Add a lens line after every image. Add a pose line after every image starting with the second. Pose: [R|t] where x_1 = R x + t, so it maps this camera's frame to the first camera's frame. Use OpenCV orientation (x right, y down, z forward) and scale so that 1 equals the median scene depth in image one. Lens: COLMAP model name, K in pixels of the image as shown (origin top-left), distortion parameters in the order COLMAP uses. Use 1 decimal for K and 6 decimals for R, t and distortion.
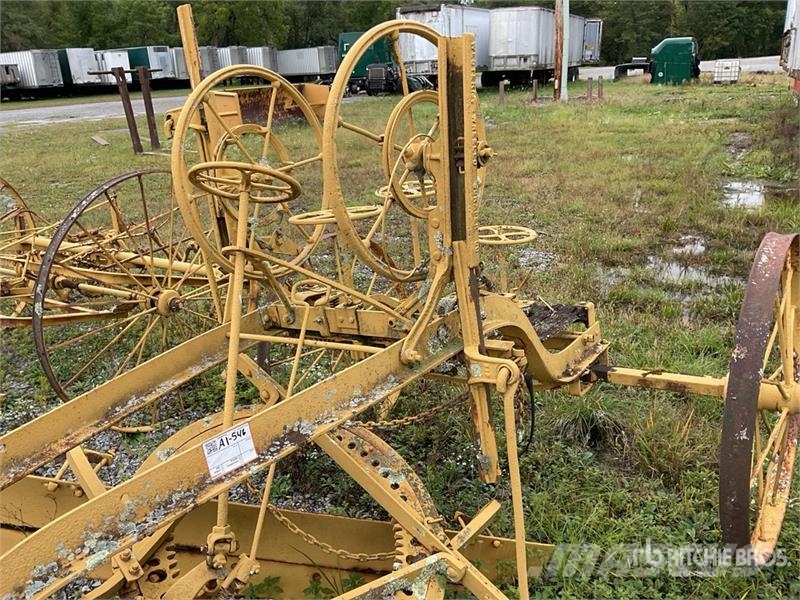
lens RADIAL K [[665.5, 0, 400.0], [0, 665.5, 287.1], [0, 0, 1]] dist [0.057950, -0.101684]
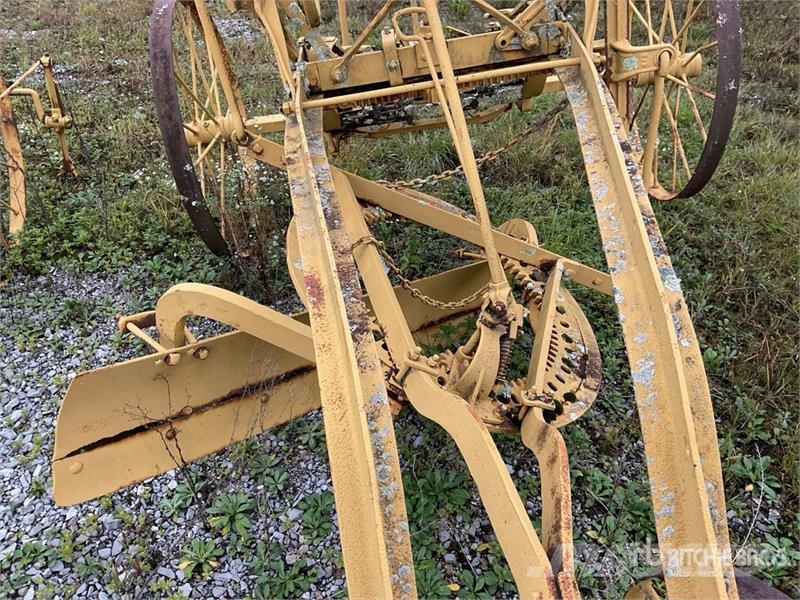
lens RADIAL K [[665.5, 0, 396.0], [0, 665.5, 302.2], [0, 0, 1]] dist [0.057950, -0.101684]
pose [[0.775350, -0.360469, 0.518549, -0.450660], [0.180578, 0.913361, 0.364917, 0.010278], [-0.605164, -0.189300, 0.773267, 0.188877]]
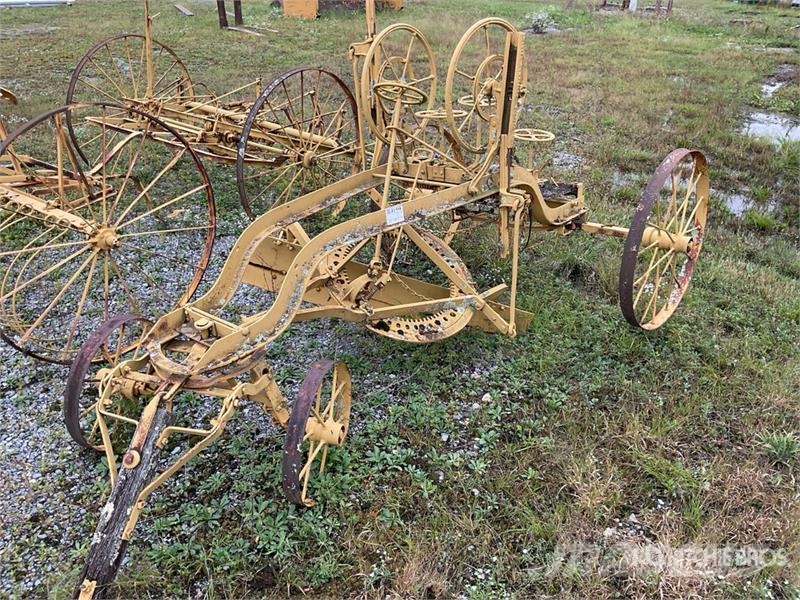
lens RADIAL K [[665.5, 0, 395.5], [0, 665.5, 301.4], [0, 0, 1]] dist [0.057950, -0.101684]
pose [[0.991864, 0.116851, -0.050509, -0.041737], [-0.106209, 0.978338, 0.177692, 0.054381], [0.070178, -0.170882, 0.982789, -0.595761]]
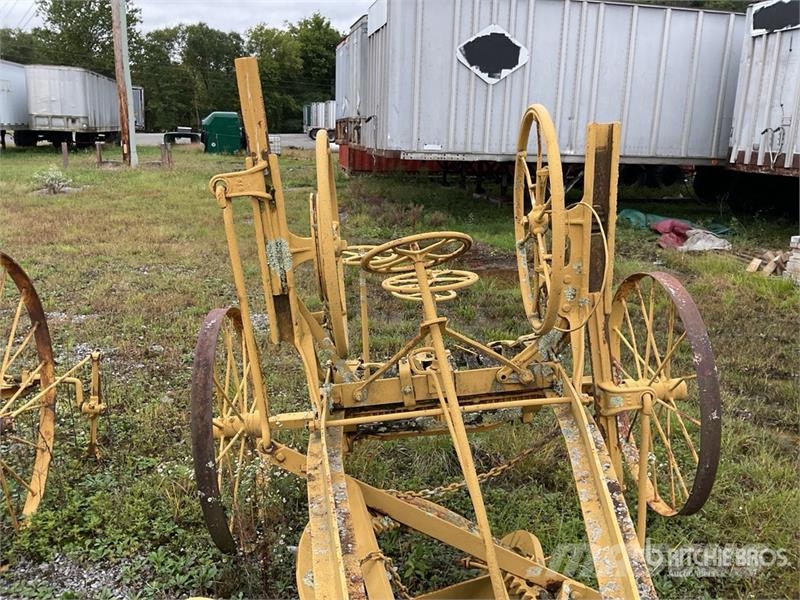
lens RADIAL K [[665.5, 0, 395.7], [0, 665.5, 295.1], [0, 0, 1]] dist [0.057950, -0.101684]
pose [[0.792205, -0.084613, 0.604361, -0.478505], [0.134341, 0.990227, -0.037461, -0.036361], [-0.595285, 0.110867, 0.795829, 0.148818]]
